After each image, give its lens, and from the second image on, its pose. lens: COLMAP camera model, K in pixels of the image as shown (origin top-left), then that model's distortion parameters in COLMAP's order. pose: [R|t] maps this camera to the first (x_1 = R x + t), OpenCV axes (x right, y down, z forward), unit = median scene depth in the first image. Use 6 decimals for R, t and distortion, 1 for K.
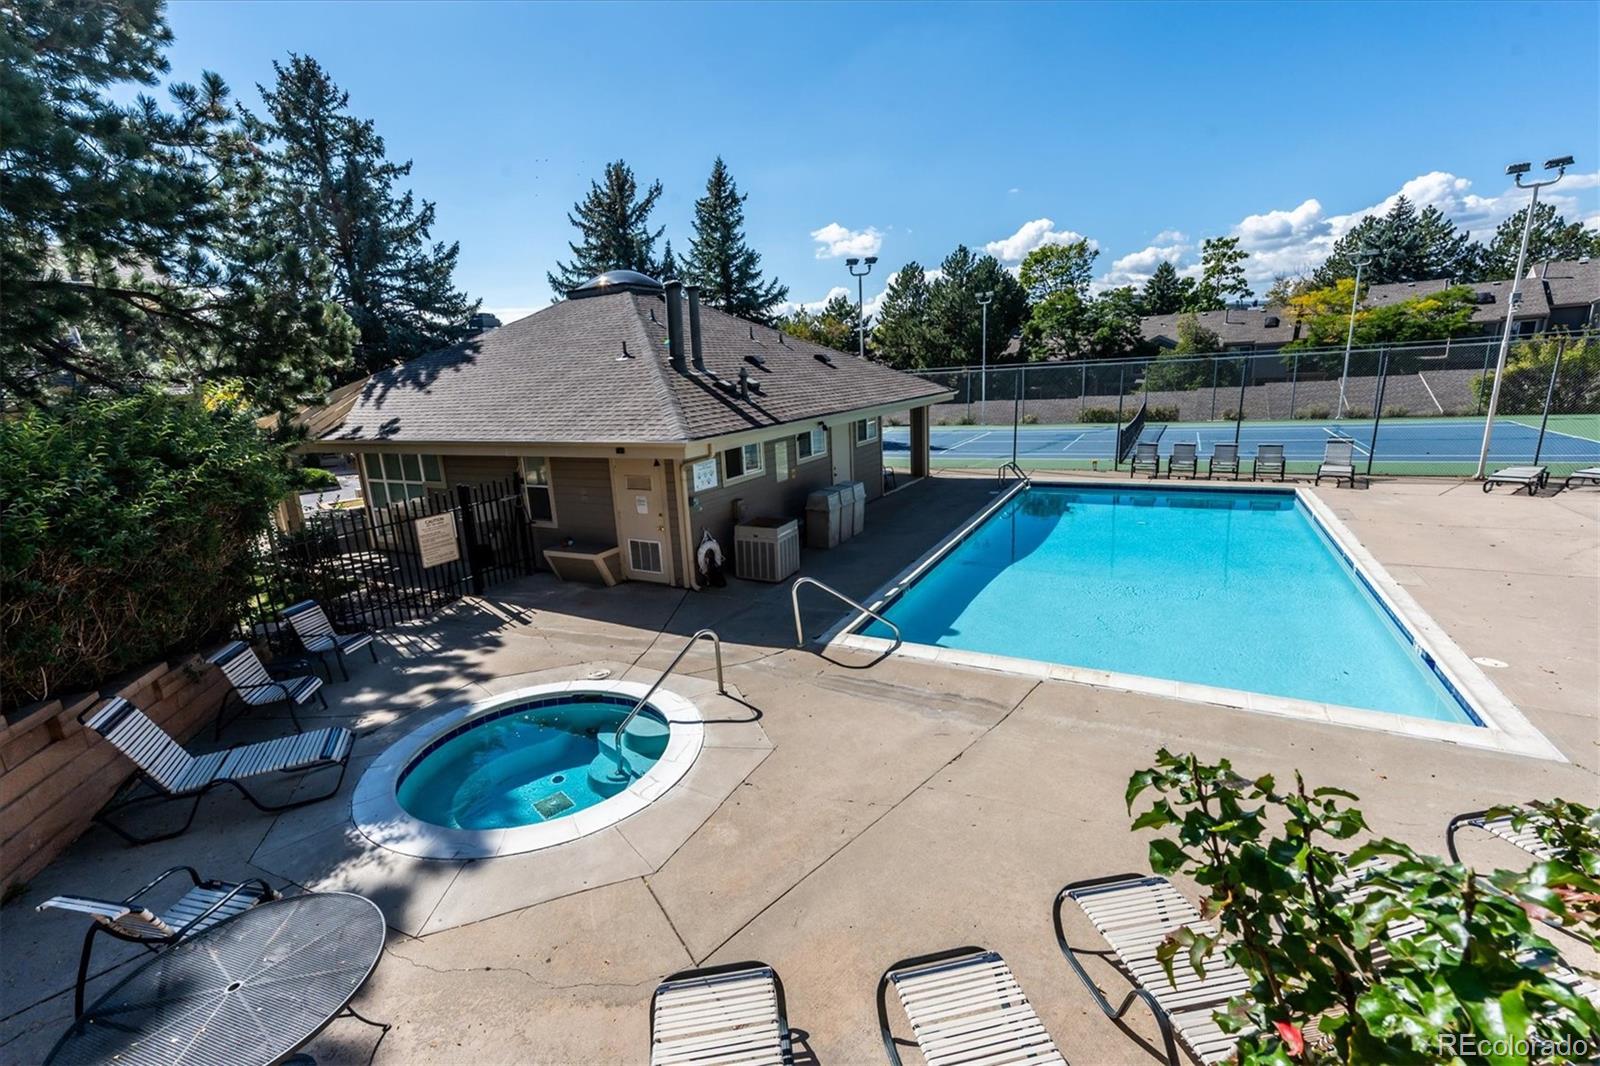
lens RADIAL K [[703.0, 0, 800.0], [0, 703.0, 533.0], [0, 0, 1]] dist [0.000321, 0.009792]
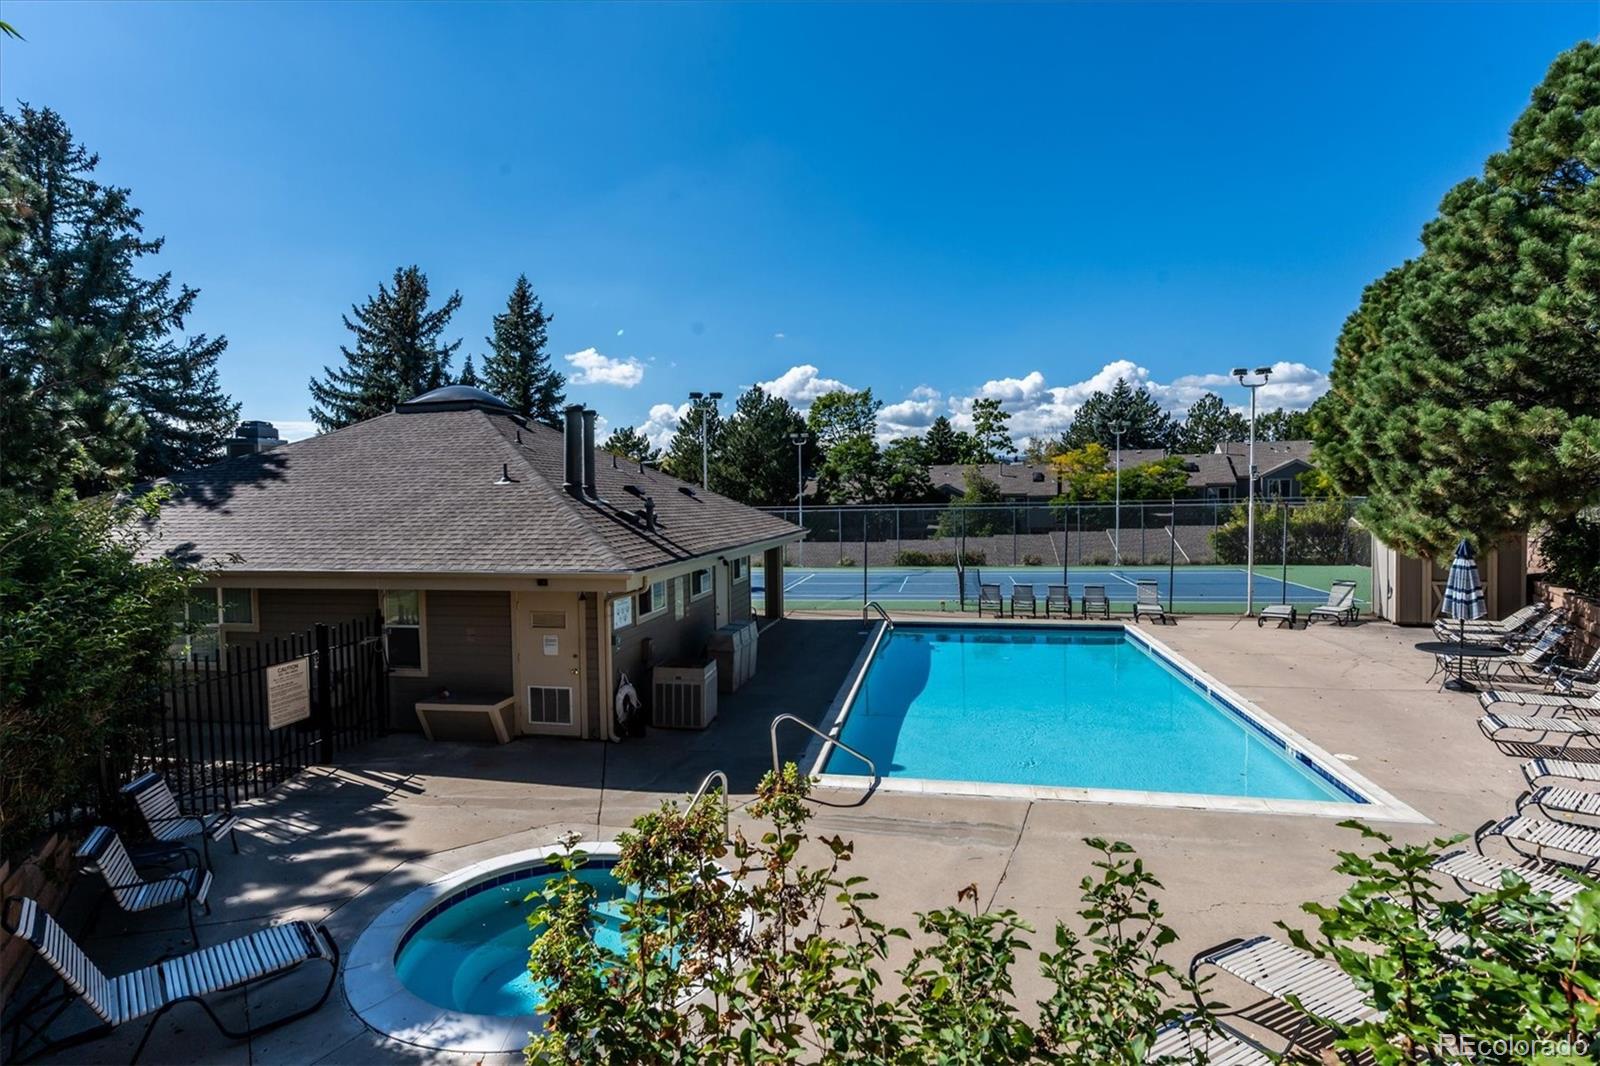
lens RADIAL K [[794.4, 0, 800.0], [0, 794.4, 533.0], [0, 0, 1]] dist [-0.001856, 0.001111]
pose [[0.953208, 0.025972, 0.301196, -0.120385], [0.033466, 0.981115, -0.190511, 0.011438], [-0.300456, 0.191676, 0.934337, -0.023783]]
